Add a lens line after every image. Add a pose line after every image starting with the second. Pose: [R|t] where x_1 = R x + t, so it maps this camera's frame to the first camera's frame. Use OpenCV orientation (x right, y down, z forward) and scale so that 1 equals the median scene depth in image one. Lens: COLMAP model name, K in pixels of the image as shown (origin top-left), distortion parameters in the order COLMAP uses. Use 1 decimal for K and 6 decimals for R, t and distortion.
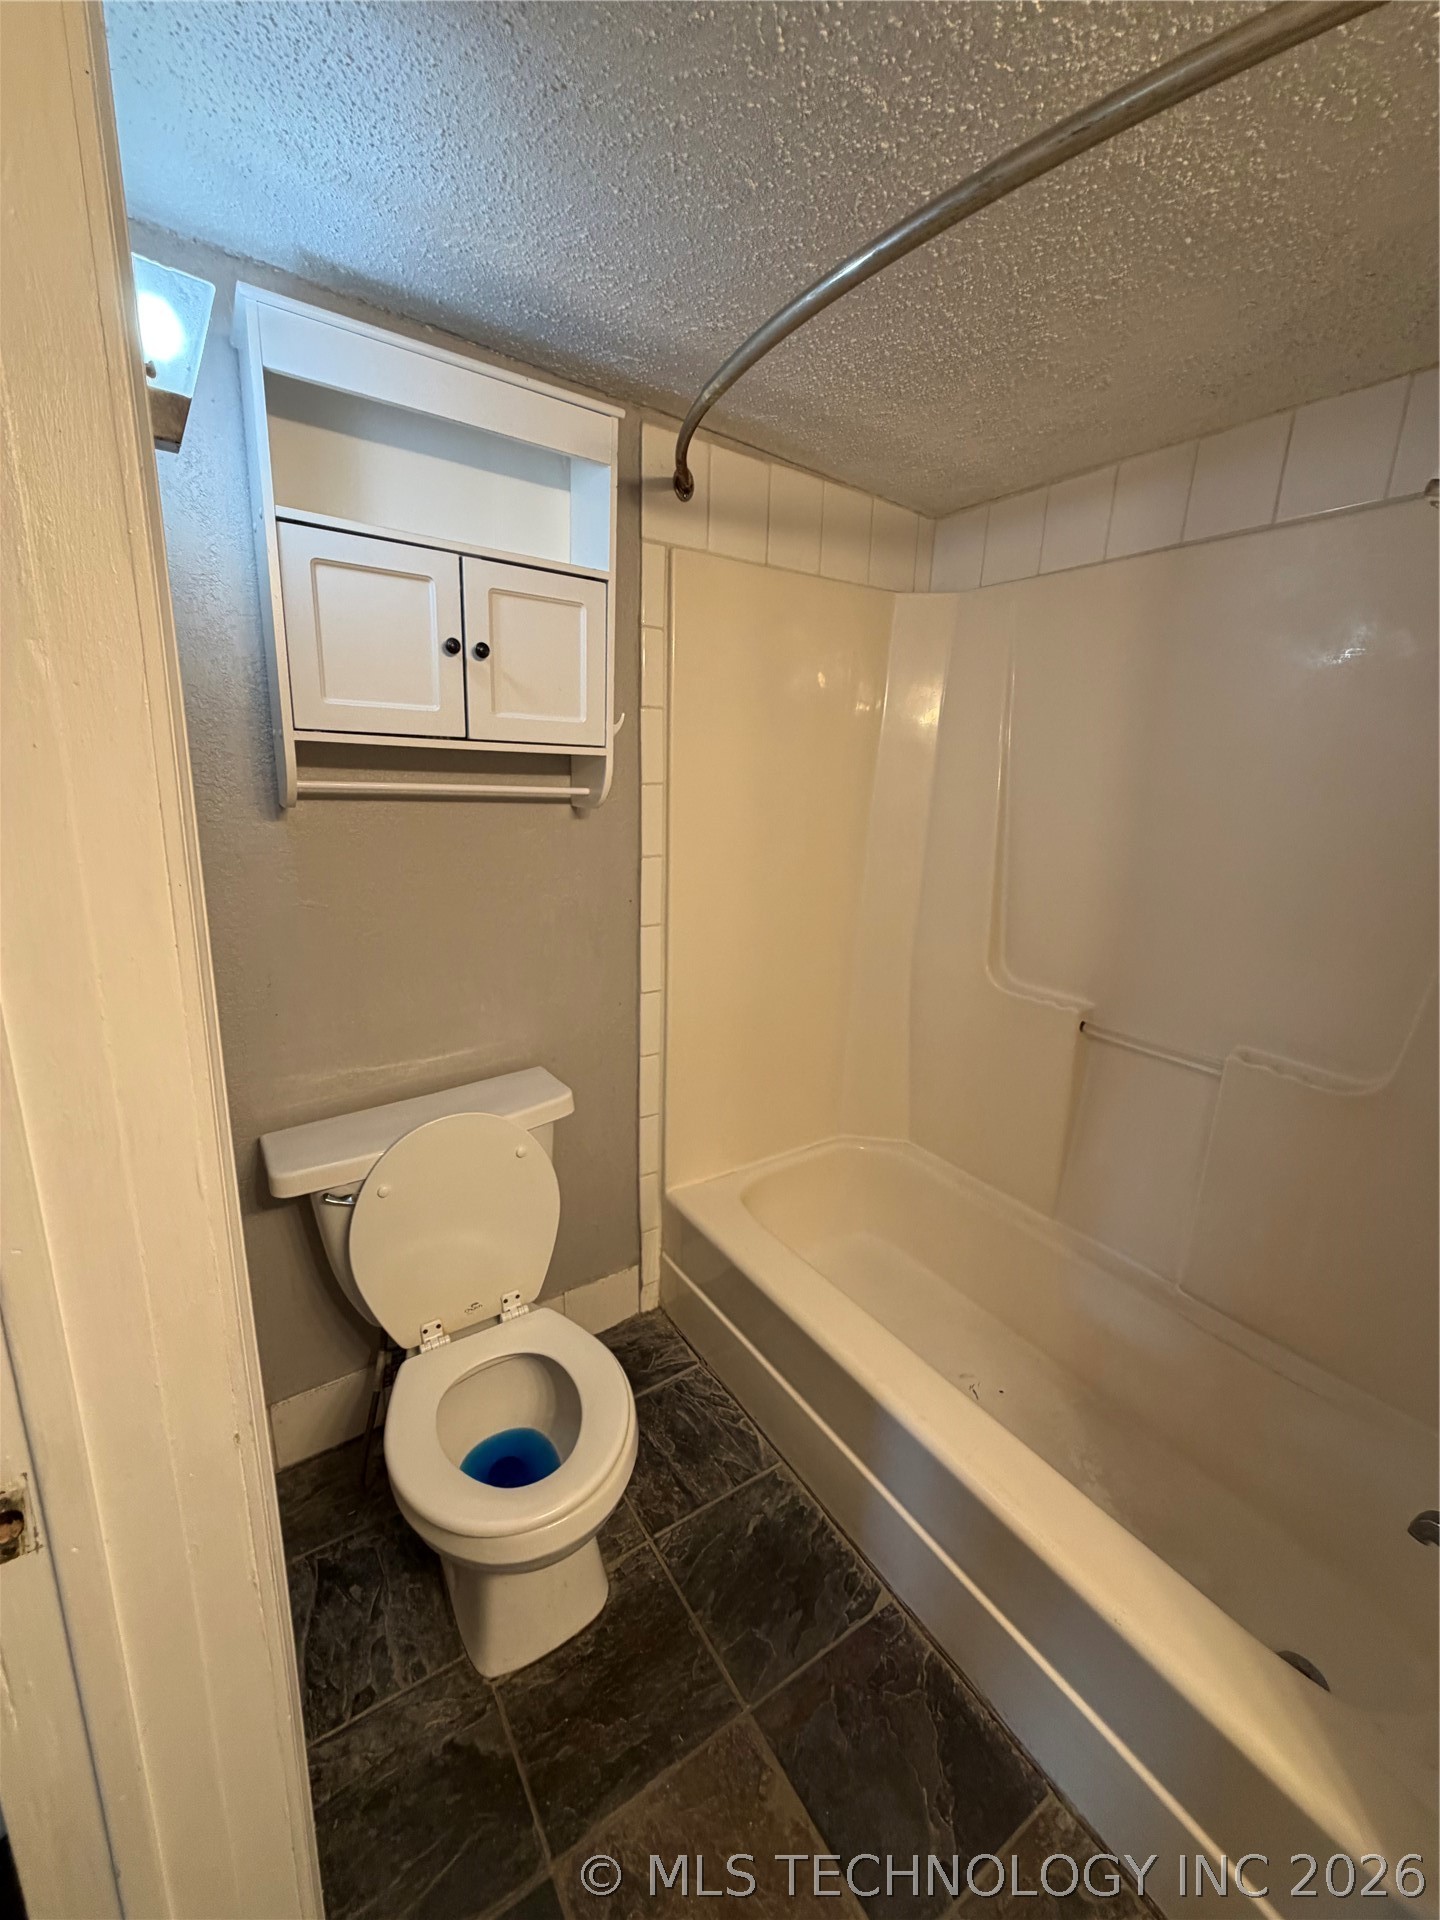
lens RADIAL K [[770.8, 0, 720.0], [0, 770.8, 960.0], [0, 0, 1]] dist [-0.000939, -0.000169]
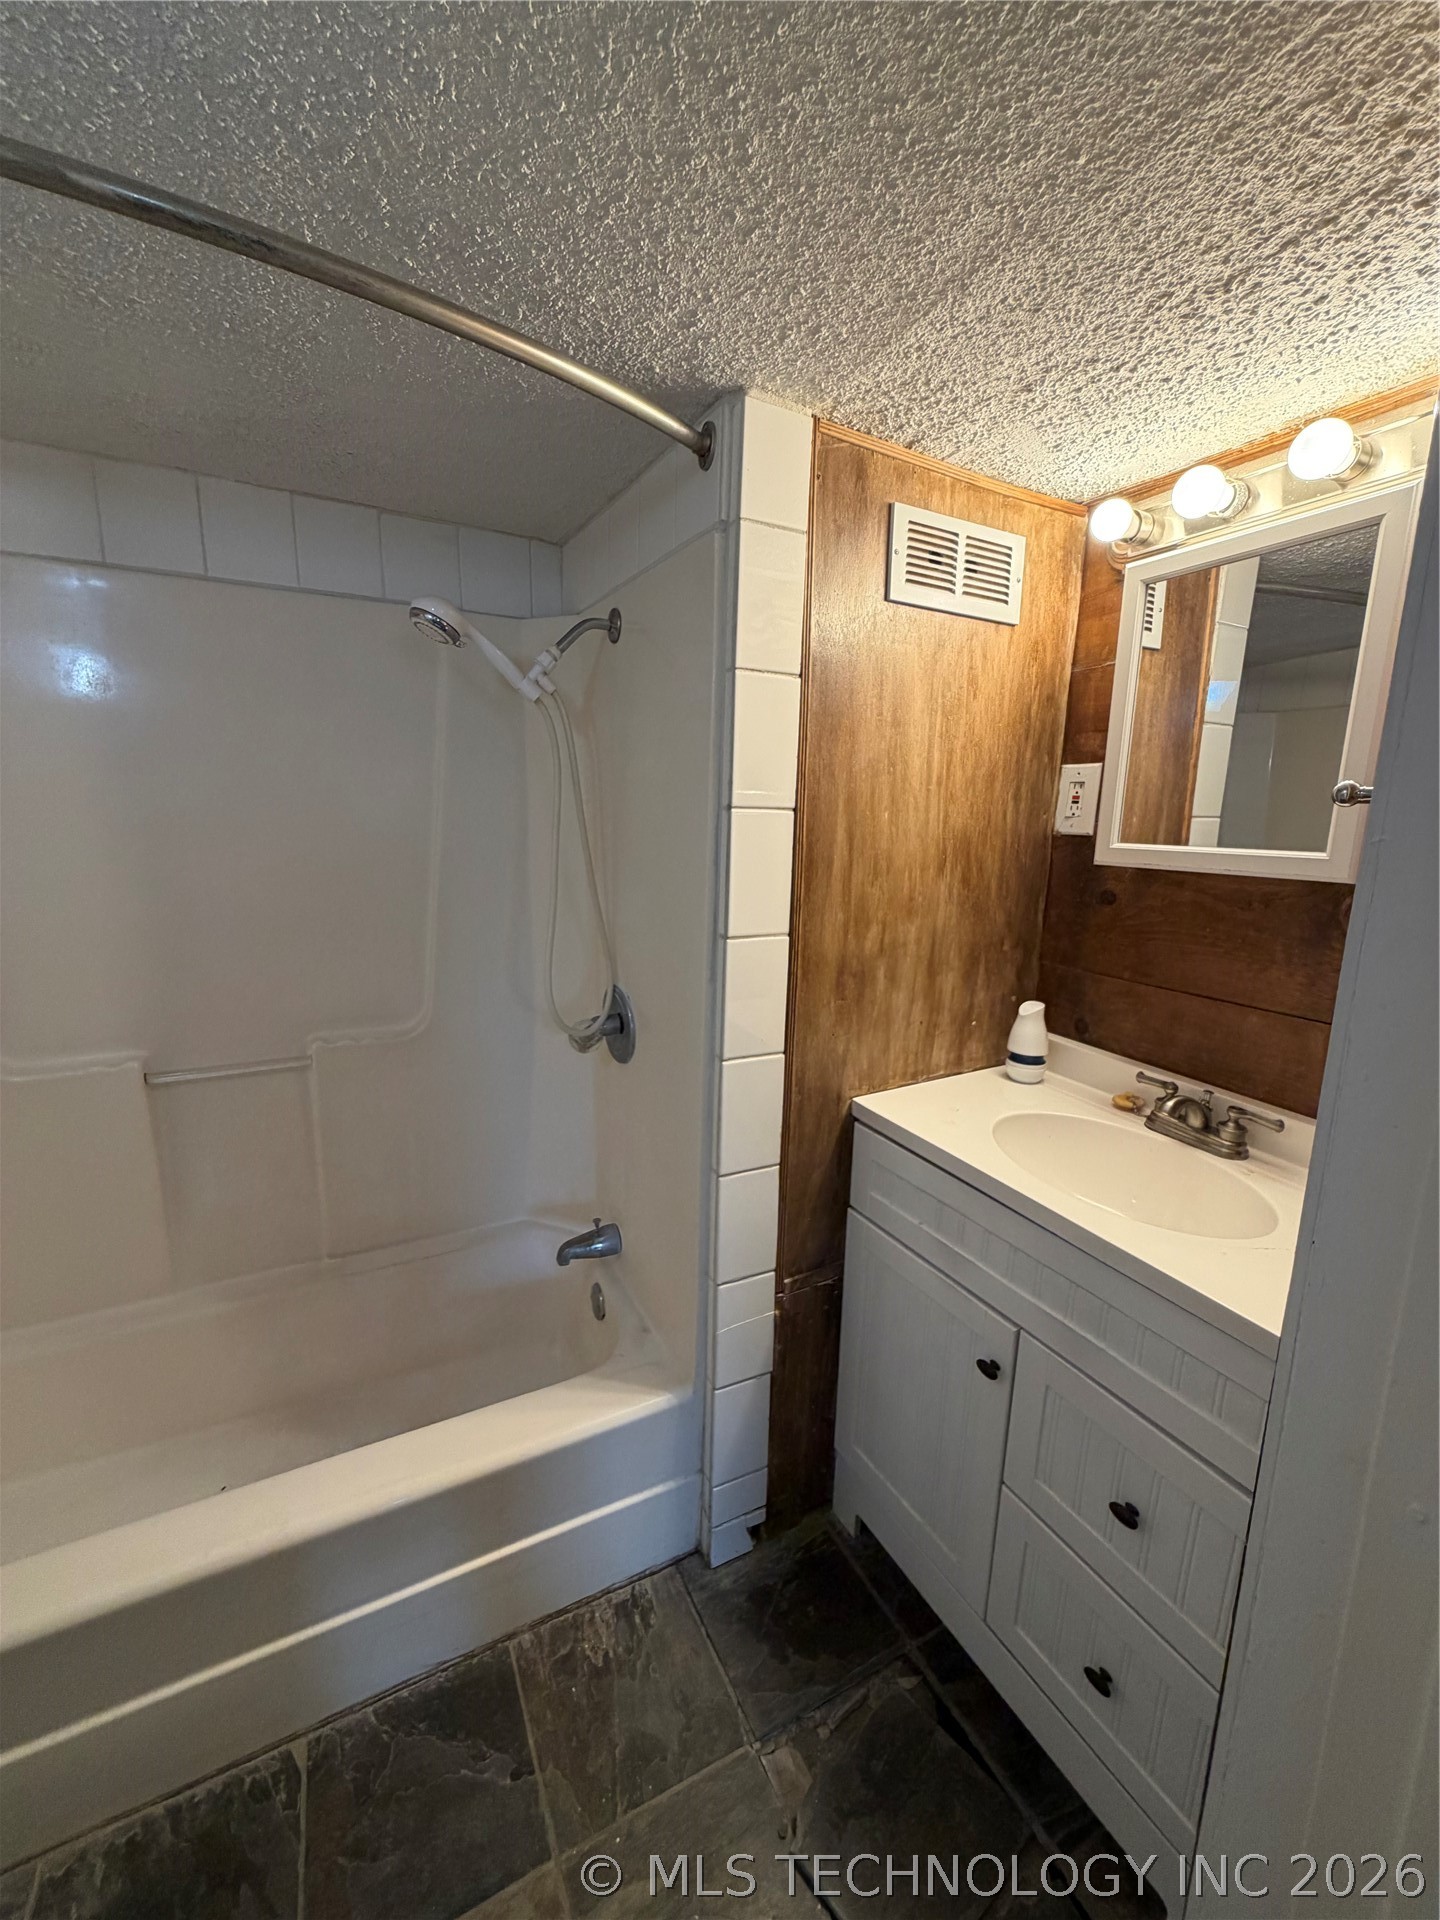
lens RADIAL K [[770.8, 0, 720.0], [0, 770.8, 960.0], [0, 0, 1]] dist [-0.000939, -0.000169]
pose [[0.097355, -0.225080, 0.969464, -0.368068], [0.222803, 0.954298, 0.199185, -0.091474], [-0.969990, 0.196608, 0.143054, 0.221743]]
